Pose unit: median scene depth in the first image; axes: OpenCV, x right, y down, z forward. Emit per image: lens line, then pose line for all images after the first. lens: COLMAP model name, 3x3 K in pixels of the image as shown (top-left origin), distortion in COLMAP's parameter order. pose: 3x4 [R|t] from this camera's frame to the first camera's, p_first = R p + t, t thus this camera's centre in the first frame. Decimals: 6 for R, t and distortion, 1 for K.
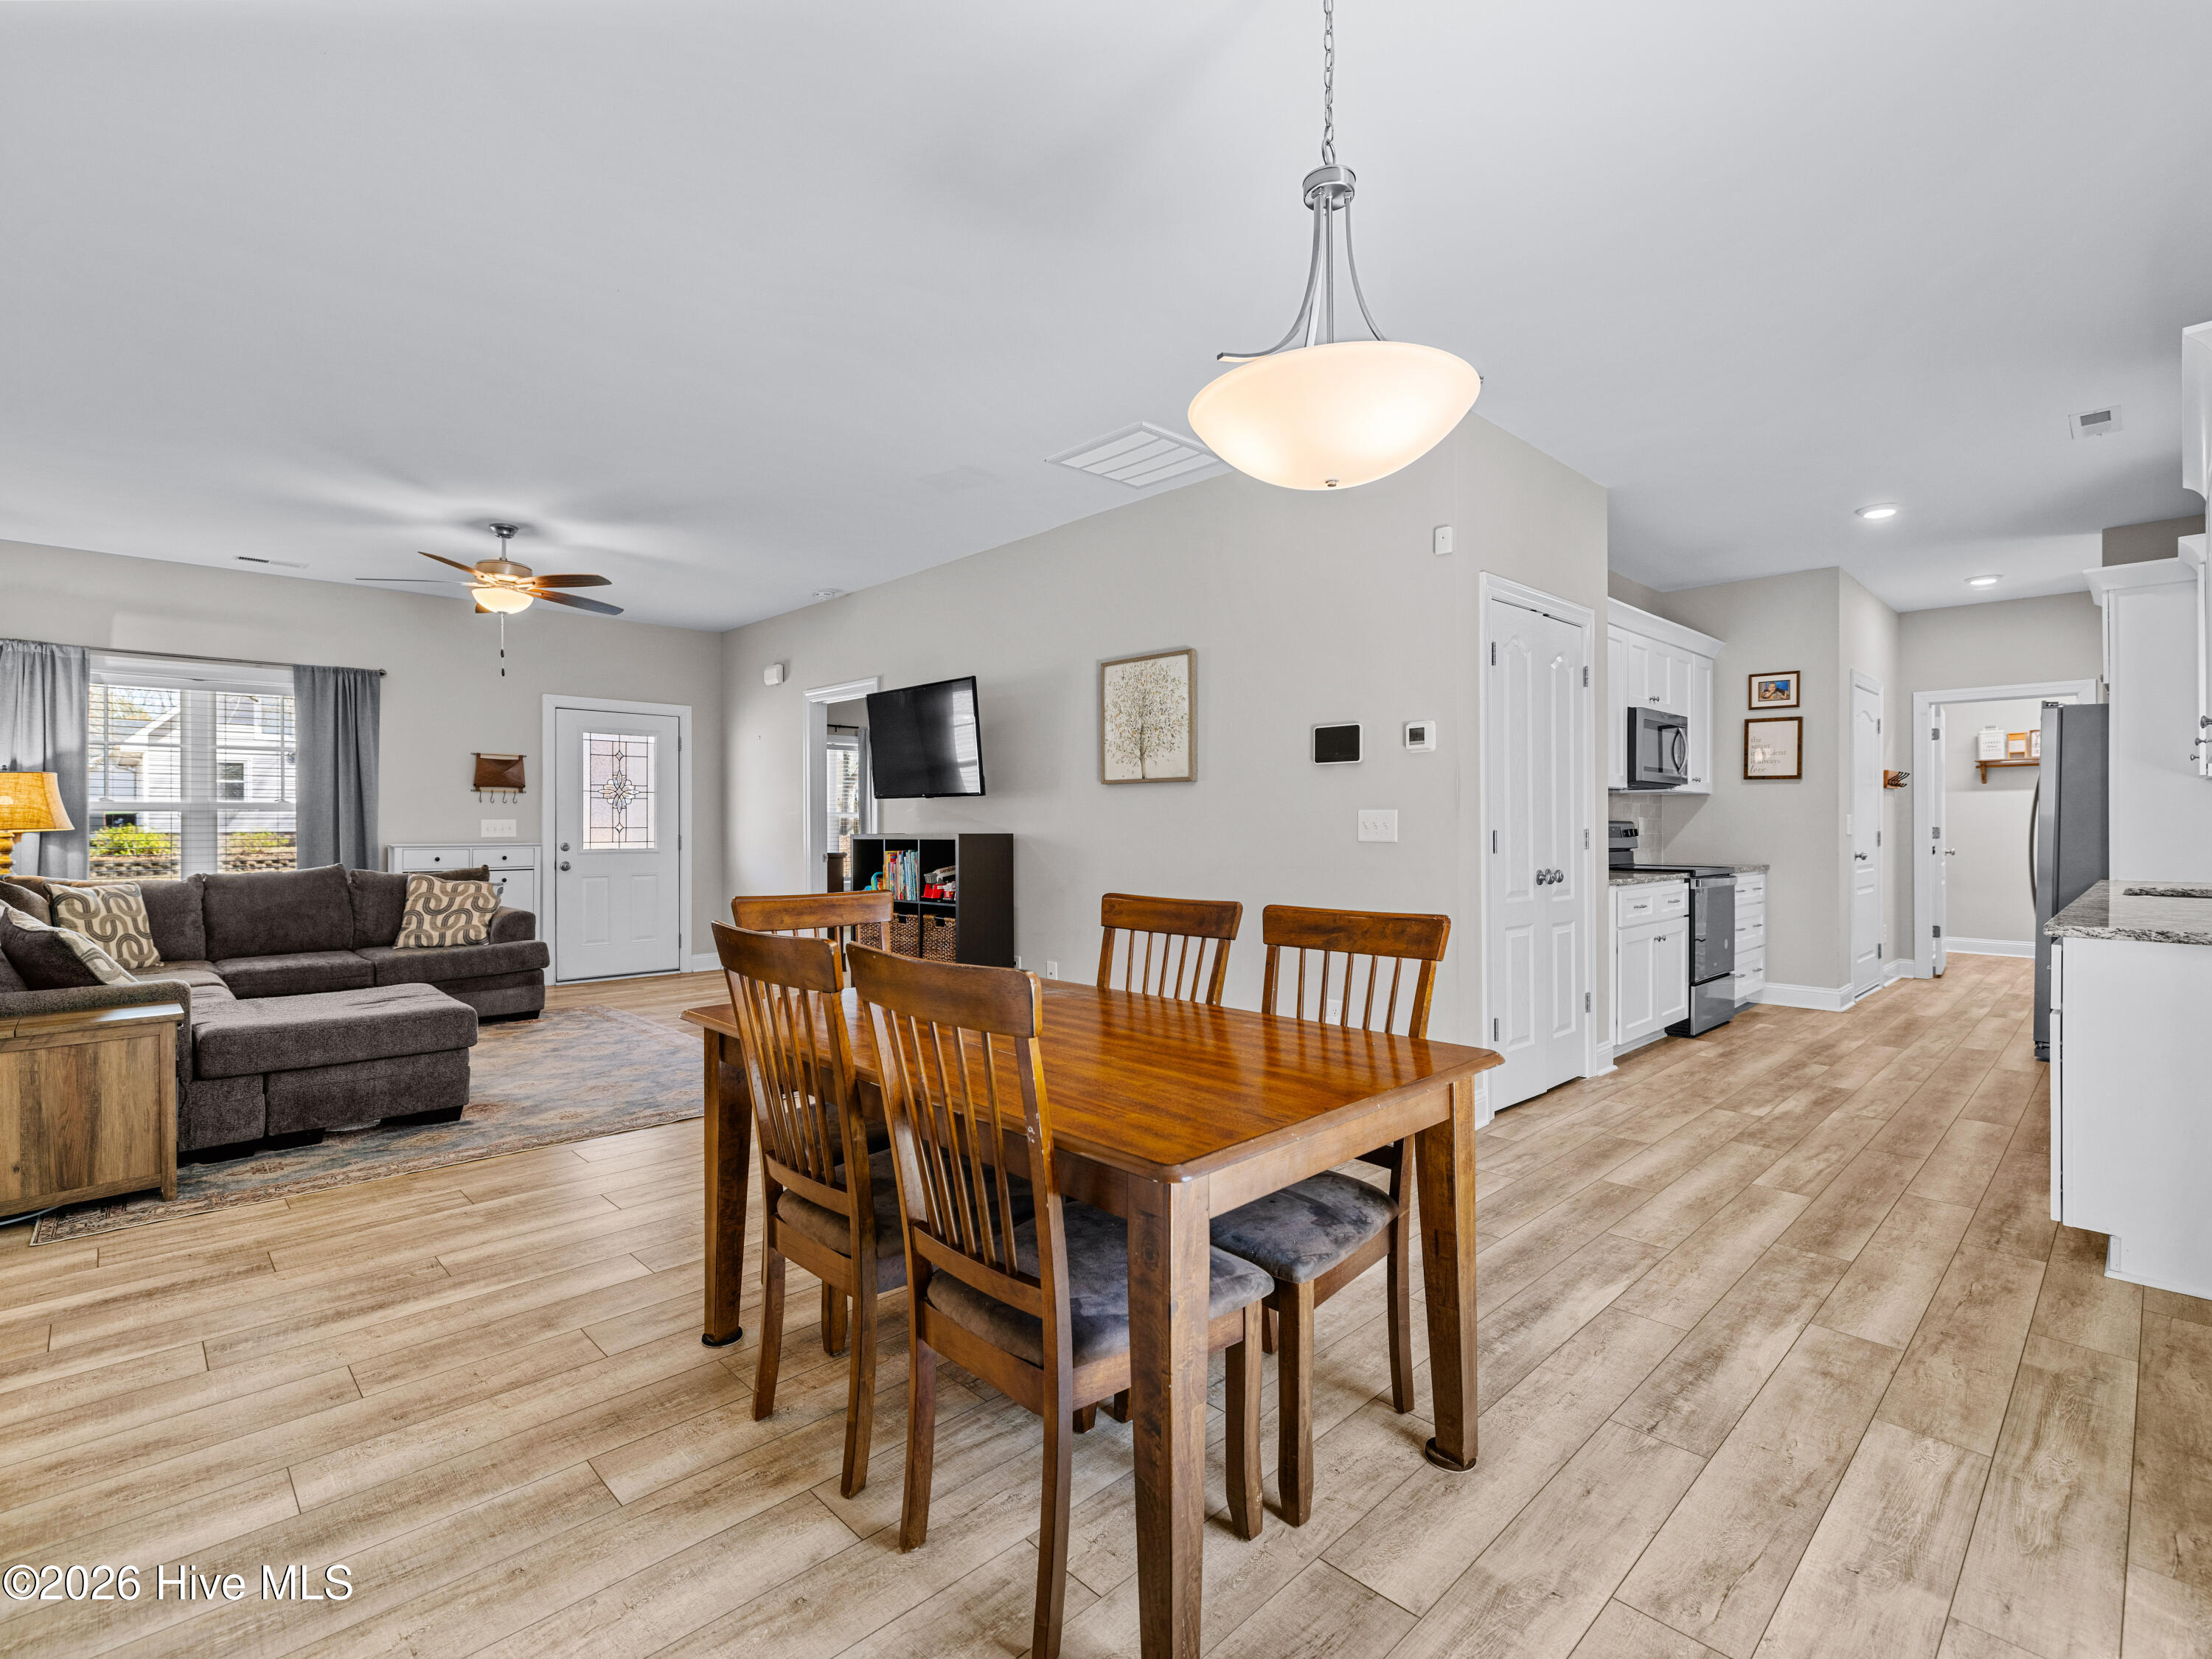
lens RADIAL K [[1039.3, 0, 1103.4], [0, 1039.3, 825.4], [0, 0, 1]] dist [0.002638, -0.000348]
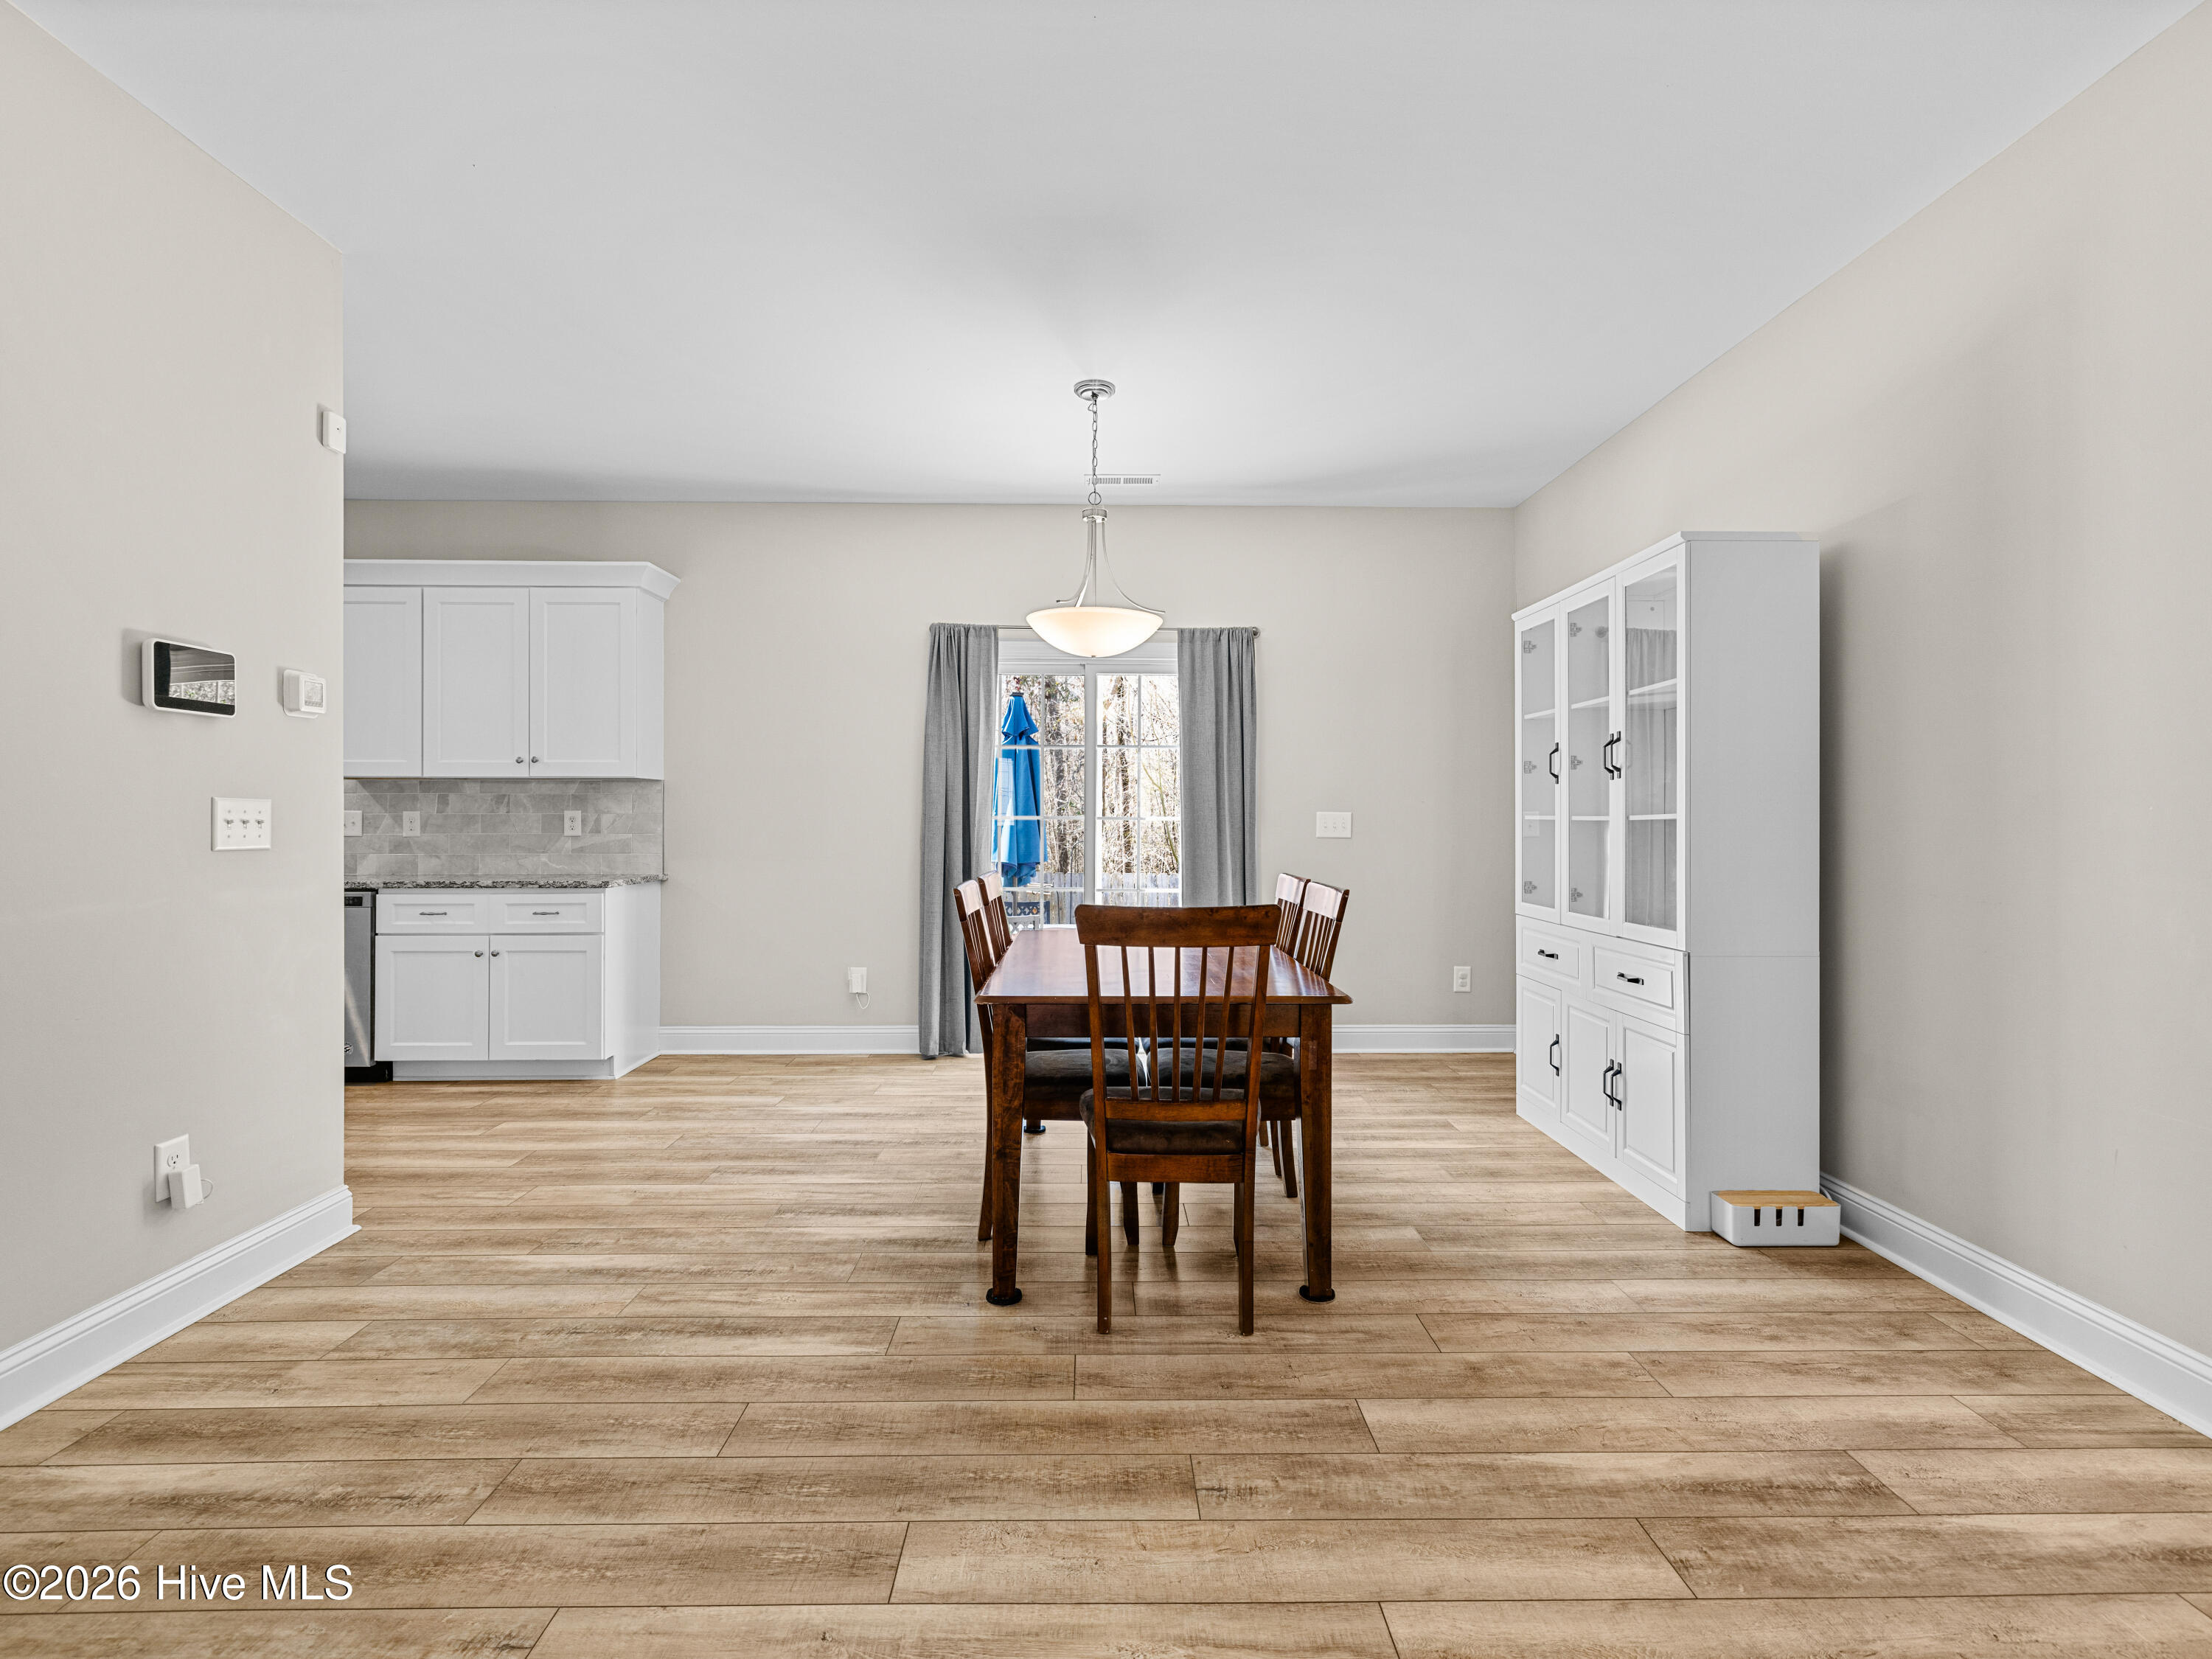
lens RADIAL K [[1039.3, 0, 1106.4], [0, 1039.3, 820.0], [0, 0, 1]] dist [0.002638, -0.000348]
pose [[-0.729869, -0.000009, 0.683587, -0.361515], [0.000150, 1.000000, 0.000173, -0.001433], [-0.683587, 0.000229, -0.729869, 0.740690]]
